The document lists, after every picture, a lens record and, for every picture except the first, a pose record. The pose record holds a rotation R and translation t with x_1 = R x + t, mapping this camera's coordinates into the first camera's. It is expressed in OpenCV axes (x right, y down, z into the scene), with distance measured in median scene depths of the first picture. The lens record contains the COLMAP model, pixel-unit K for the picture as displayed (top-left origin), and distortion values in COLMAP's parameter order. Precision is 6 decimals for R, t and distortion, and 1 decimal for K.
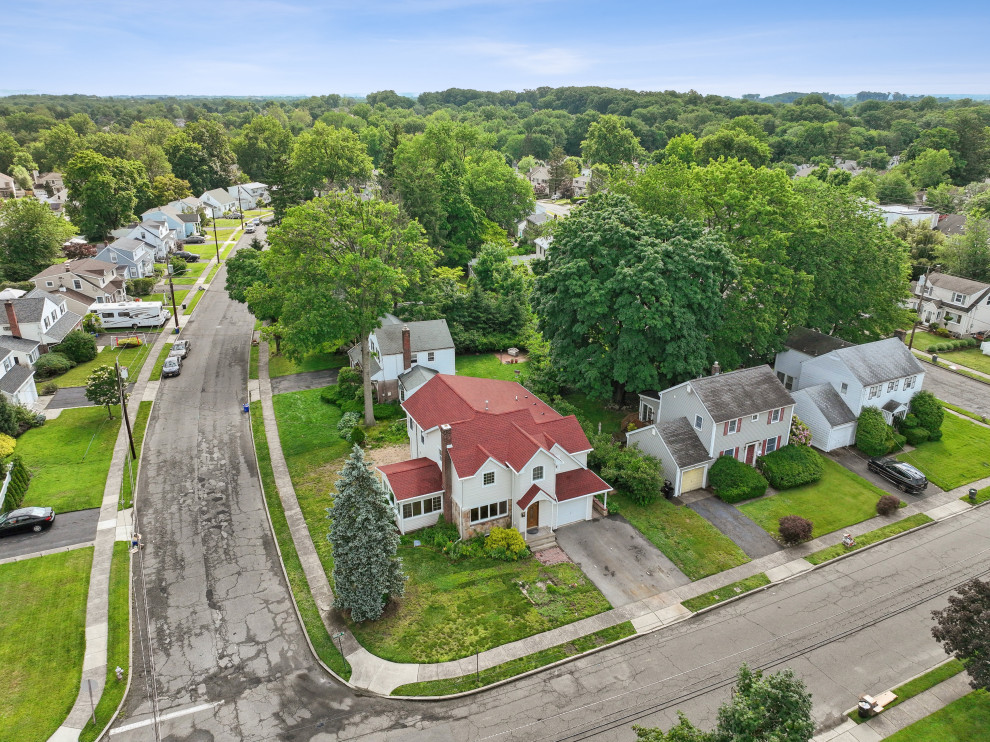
lens RADIAL K [[696.7, 0, 493.6], [0, 696.7, 370.3], [0, 0, 1]] dist [0.006132, 0.000895]
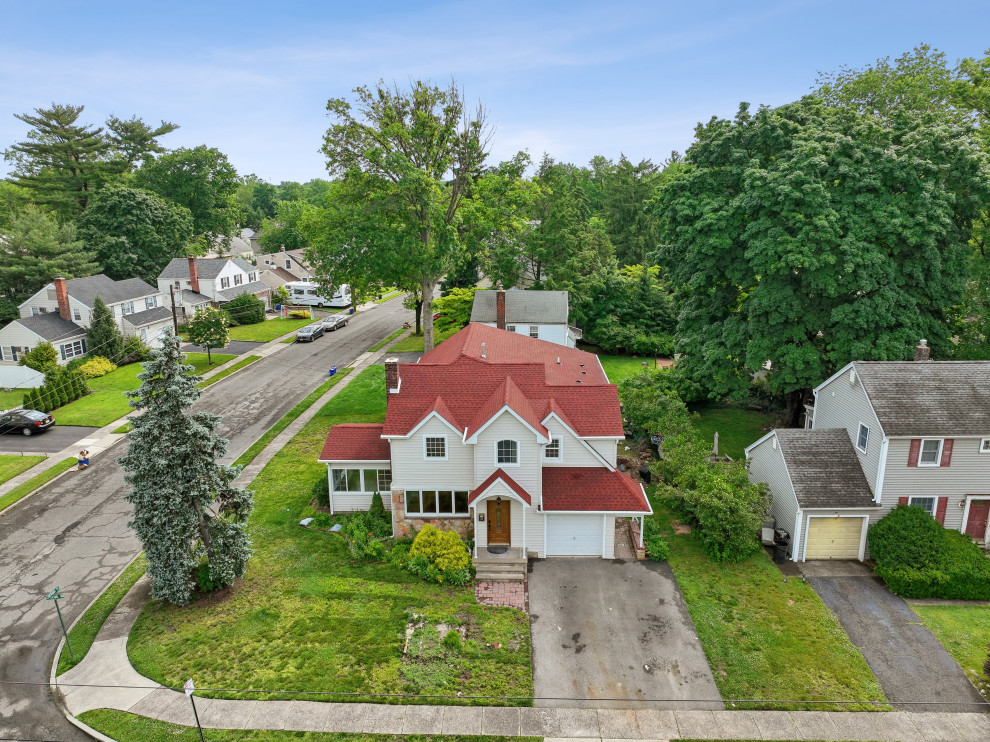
lens RADIAL K [[696.7, 0, 493.6], [0, 696.7, 370.3], [0, 0, 1]] dist [0.006132, 0.000895]
pose [[0.893871, 0.107423, -0.435264, 0.286835], [-0.152104, 0.985951, -0.069032, 0.112051], [0.421734, 0.127911, 0.897652, 0.406246]]
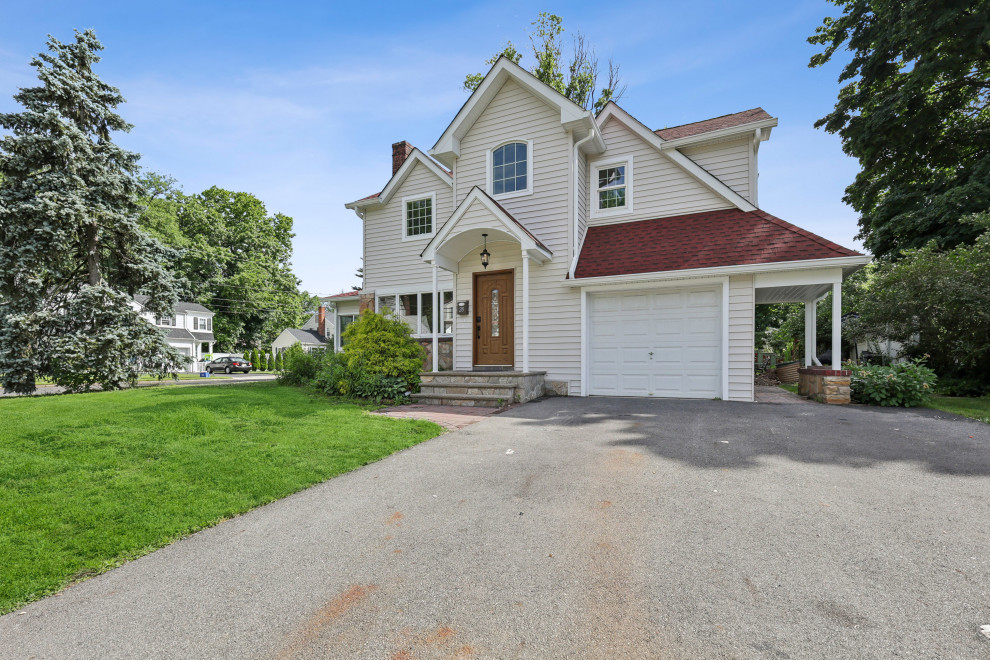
lens RADIAL K [[448.2, 0, 494.0], [0, 448.2, 368.3], [0, 0, 1]] dist [0.001072, 0.000040]
pose [[0.642203, 0.003427, -0.766527, 0.198177], [-0.274486, 0.934707, -0.225789, 0.258050], [0.715704, 0.355404, 0.601212, 0.836420]]
